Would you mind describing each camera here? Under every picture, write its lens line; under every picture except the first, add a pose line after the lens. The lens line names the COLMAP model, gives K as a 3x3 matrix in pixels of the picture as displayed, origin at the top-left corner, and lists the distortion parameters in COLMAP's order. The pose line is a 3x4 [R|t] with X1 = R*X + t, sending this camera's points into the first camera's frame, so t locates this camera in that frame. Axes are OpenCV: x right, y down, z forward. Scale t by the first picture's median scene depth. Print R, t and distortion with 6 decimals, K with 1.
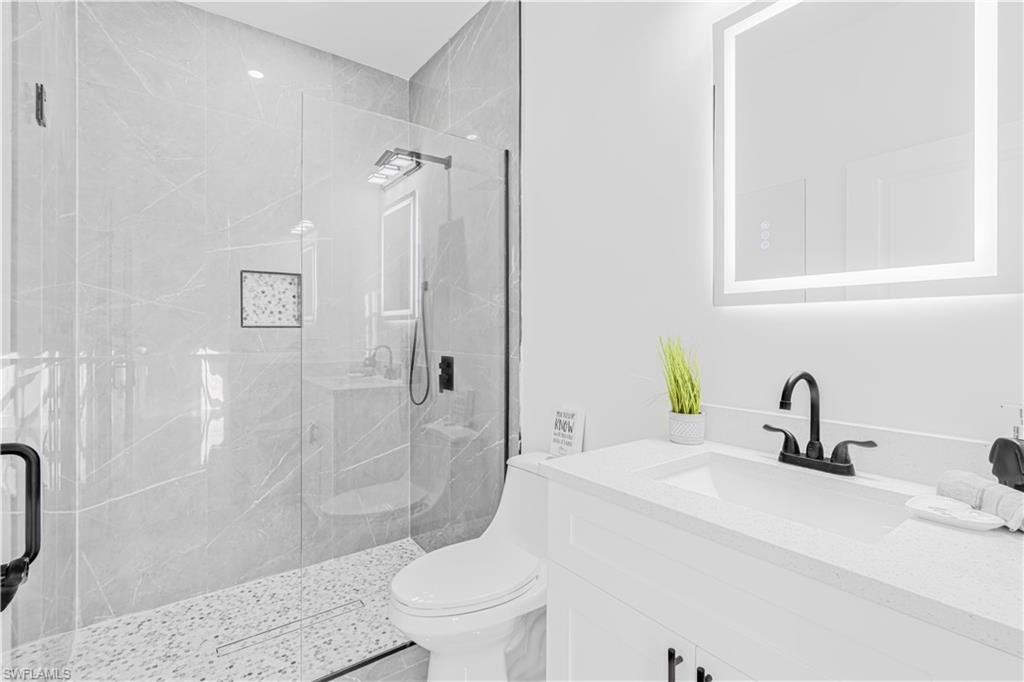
lens RADIAL K [[473.5, 0, 501.7], [0, 473.5, 336.1], [0, 0, 1]] dist [-0.003037, -0.000300]
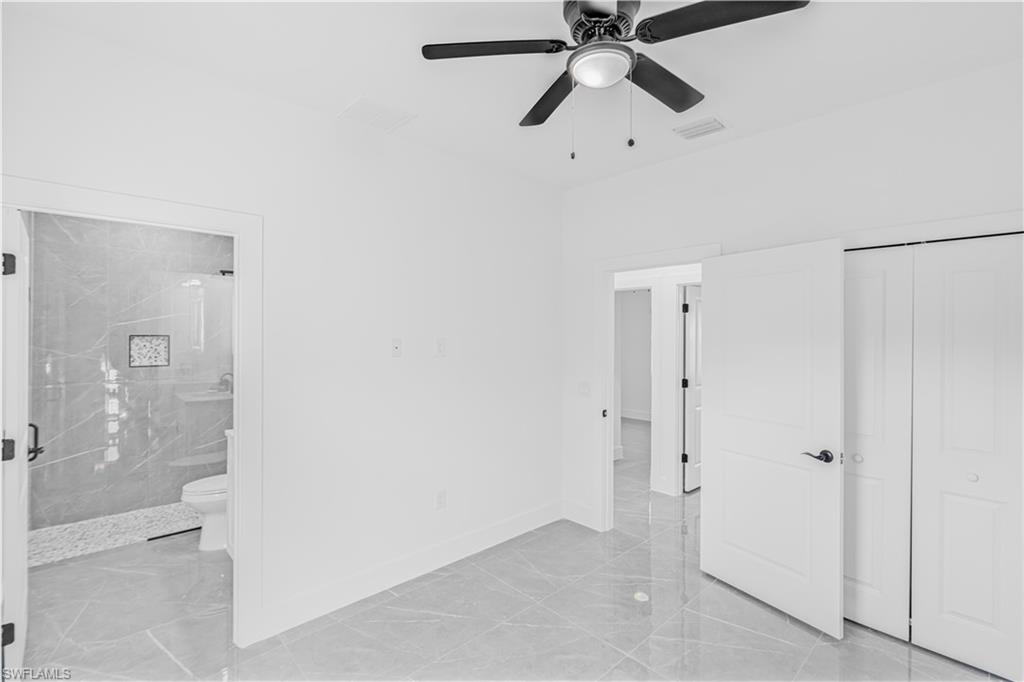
lens RADIAL K [[472.1, 0, 510.9], [0, 472.1, 332.7], [0, 0, 1]] dist [-0.002282, 0.000800]
pose [[0.993451, 0.003586, 0.114206, 0.641774], [-0.002334, 0.999936, -0.011096, -0.126708], [-0.114238, 0.010757, 0.993395, -0.886625]]
